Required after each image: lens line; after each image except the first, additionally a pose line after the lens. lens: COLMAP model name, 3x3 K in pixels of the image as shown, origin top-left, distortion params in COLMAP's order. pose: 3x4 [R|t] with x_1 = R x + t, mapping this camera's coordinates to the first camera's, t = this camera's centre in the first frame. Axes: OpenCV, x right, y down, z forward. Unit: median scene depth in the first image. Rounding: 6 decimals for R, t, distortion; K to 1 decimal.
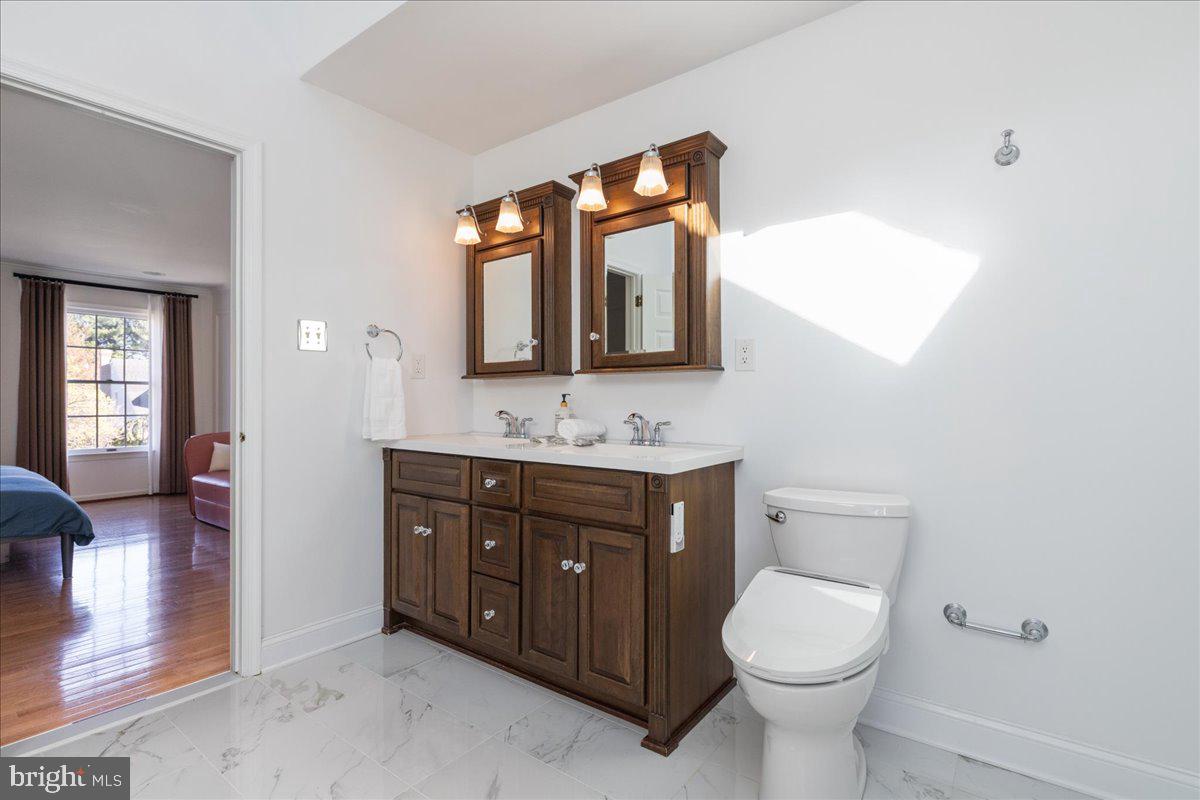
lens RADIAL K [[552.5, 0, 601.2], [0, 552.5, 398.5], [0, 0, 1]] dist [0.000125, -0.000061]
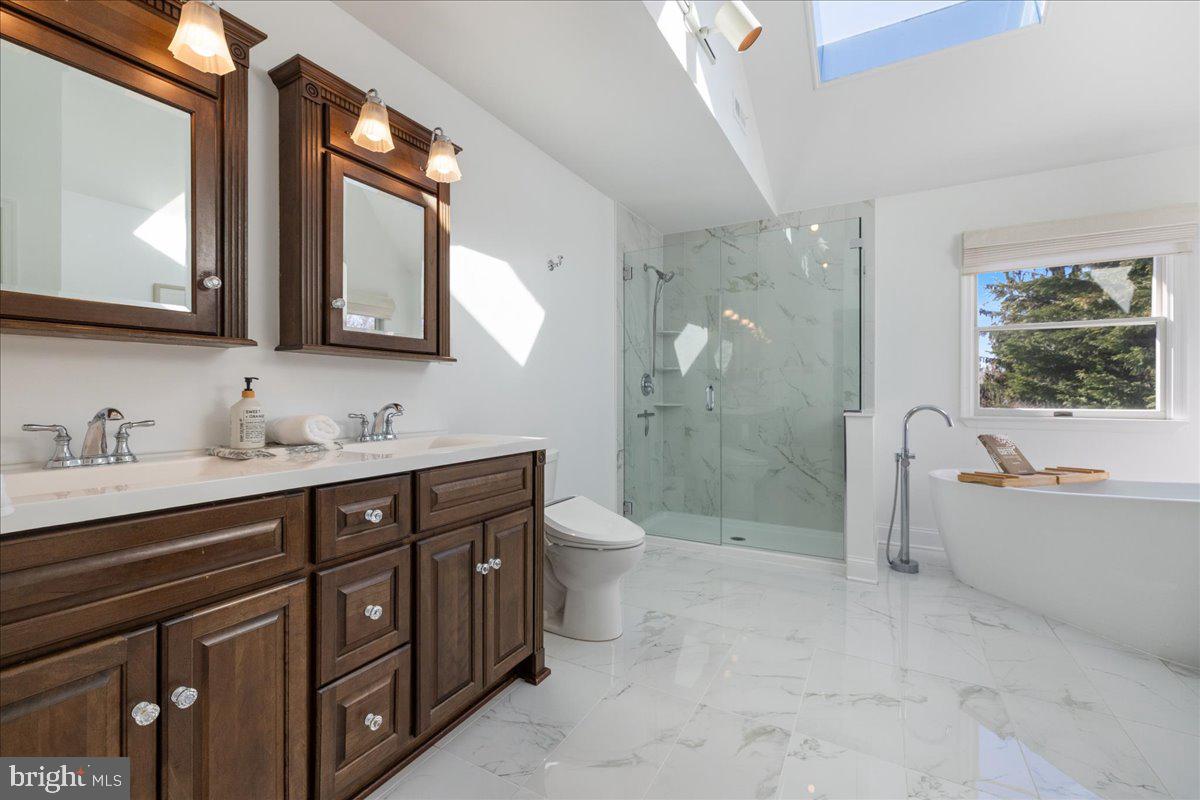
lens RADIAL K [[511.5, 0, 600.8], [0, 511.5, 398.2], [0, 0, 1]] dist [0.001737, 0.000113]
pose [[-0.143661, -0.007575, 0.989598, -0.784316], [-0.004882, 0.999964, 0.006946, 0.010631], [-0.989615, -0.003834, -0.143693, 0.788046]]
